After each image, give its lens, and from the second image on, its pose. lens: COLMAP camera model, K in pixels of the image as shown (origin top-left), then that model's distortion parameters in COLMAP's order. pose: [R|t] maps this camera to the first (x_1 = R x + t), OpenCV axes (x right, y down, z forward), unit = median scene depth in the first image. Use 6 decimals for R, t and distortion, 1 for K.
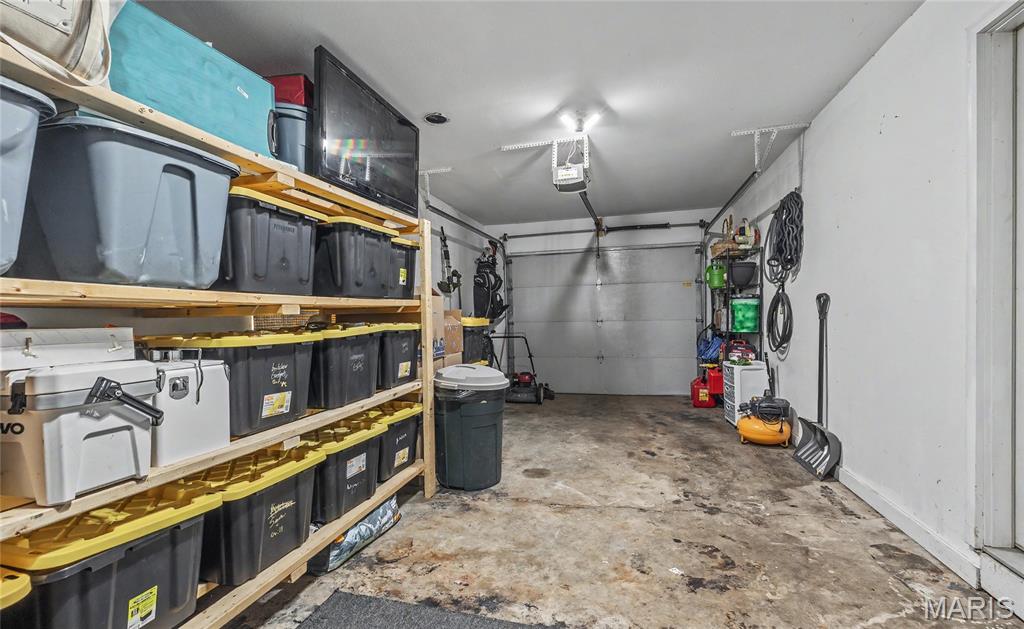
lens RADIAL K [[442.0, 0, 514.4], [0, 442.0, 319.4], [0, 0, 1]] dist [0.002024, -0.001331]
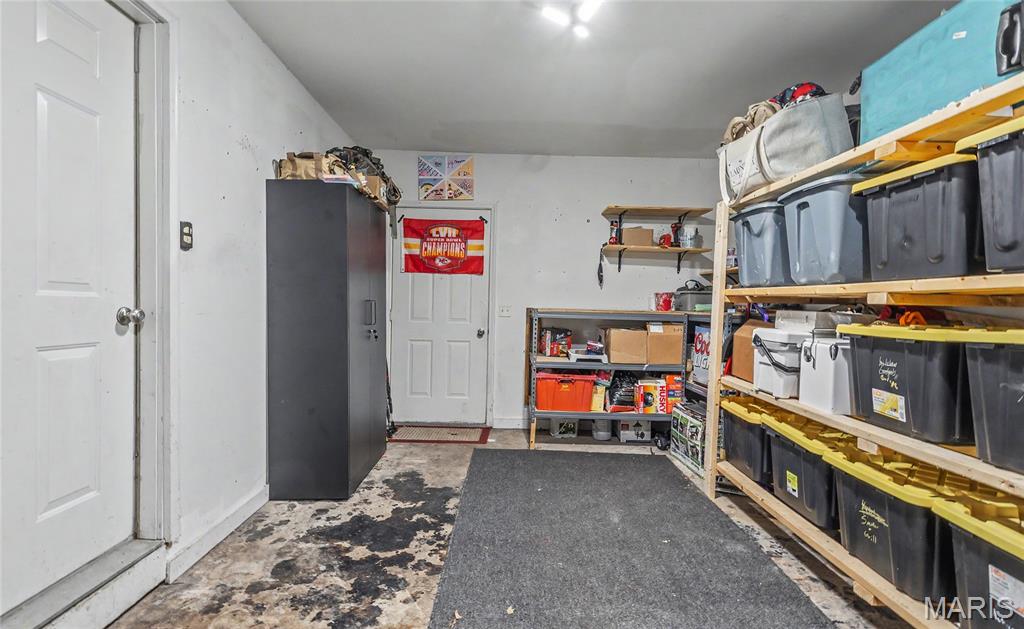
lens RADIAL K [[442.0, 0, 511.7], [0, 442.0, 313.0], [0, 0, 1]] dist [0.002024, -0.001331]
pose [[-0.962976, 0.007080, -0.269494, 0.436368], [-0.002372, 0.999394, 0.034734, -0.022079], [0.269577, 0.034087, -0.962375, 1.660517]]
